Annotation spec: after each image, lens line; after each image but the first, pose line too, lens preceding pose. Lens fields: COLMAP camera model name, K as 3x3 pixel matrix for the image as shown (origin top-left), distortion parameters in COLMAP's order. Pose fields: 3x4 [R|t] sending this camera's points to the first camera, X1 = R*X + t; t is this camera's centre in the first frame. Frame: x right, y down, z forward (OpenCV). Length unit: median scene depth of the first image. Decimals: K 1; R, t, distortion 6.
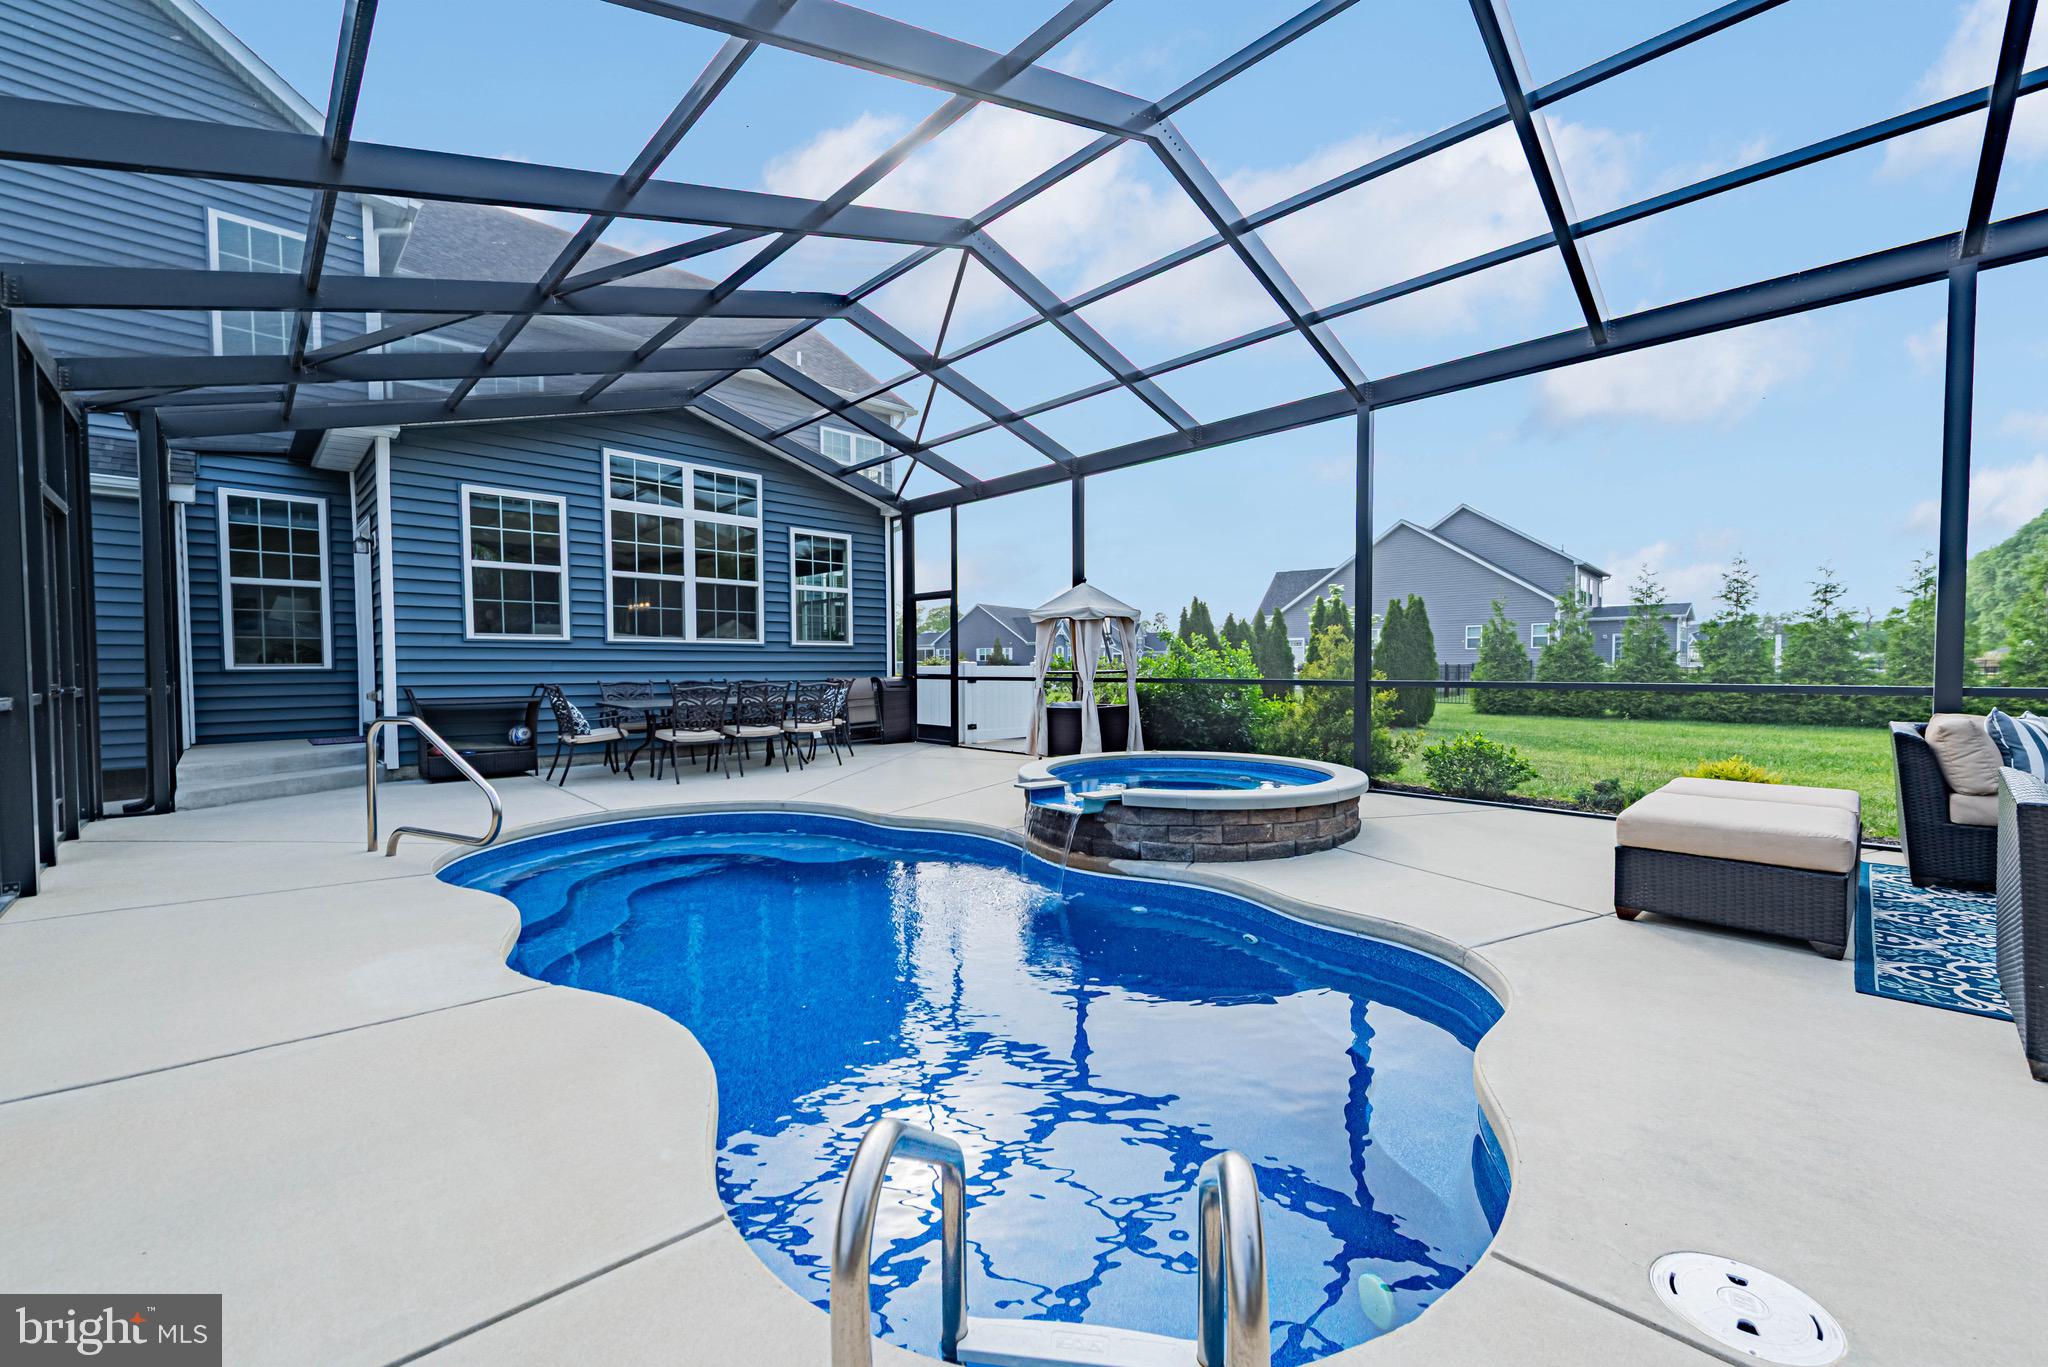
lens RADIAL K [[828.6, 0, 1056.5], [0, 828.6, 698.3], [0, 0, 1]] dist [0.010407, -0.001224]
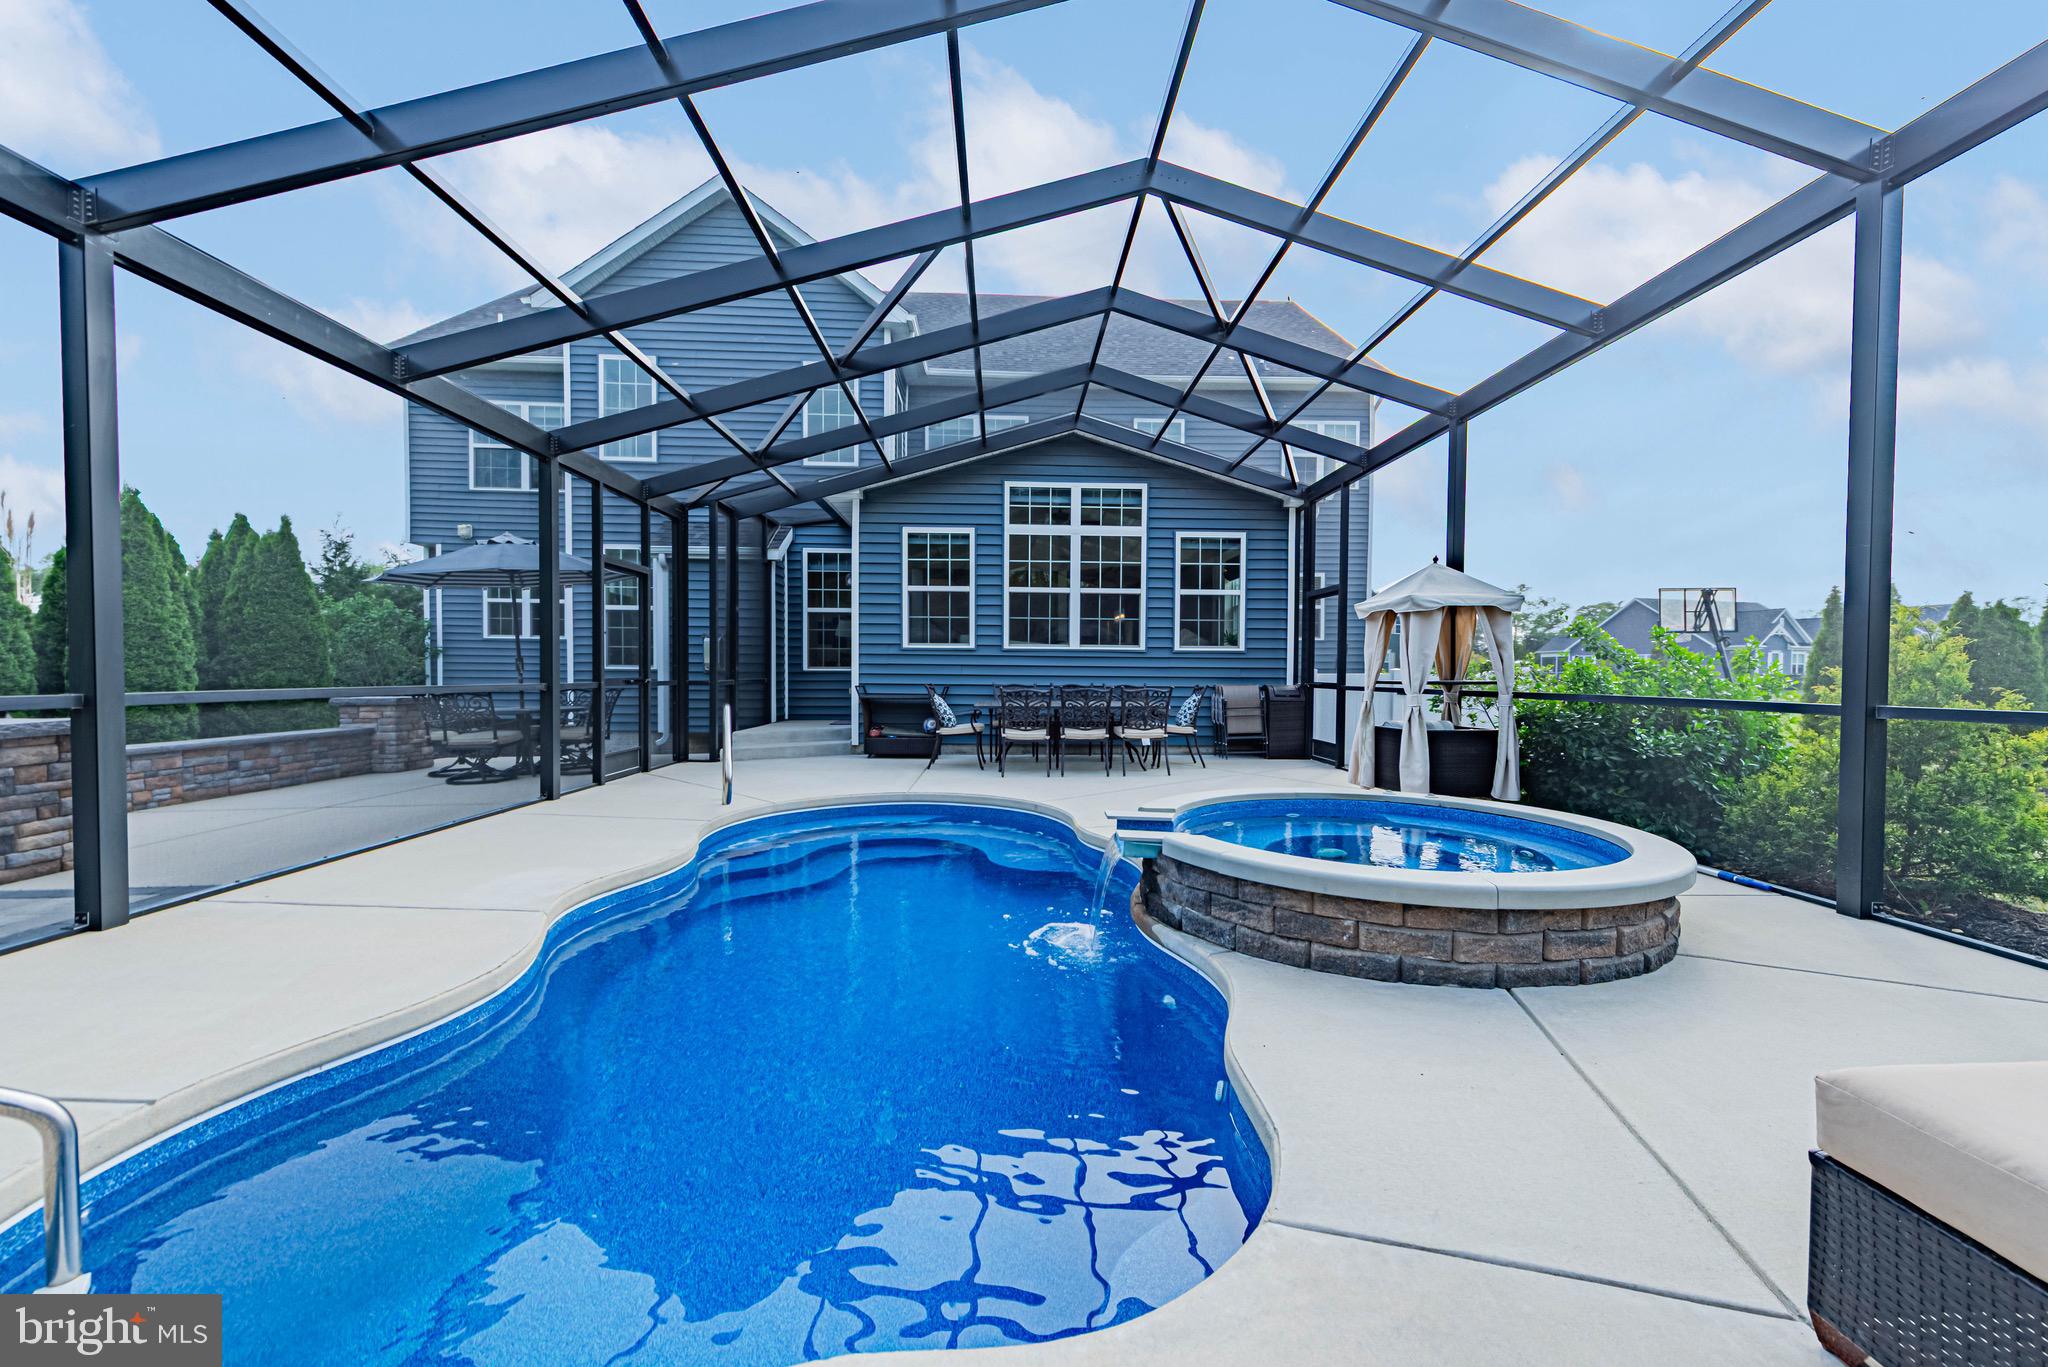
lens RADIAL K [[828.6, 0, 1020.1], [0, 828.6, 690.4], [0, 0, 1]] dist [0.010407, -0.001224]
pose [[0.722326, 0.024207, -0.691129, 0.272402], [-0.037952, 0.999269, -0.004666, -0.006558], [0.690510, 0.029600, 0.722717, 0.191082]]
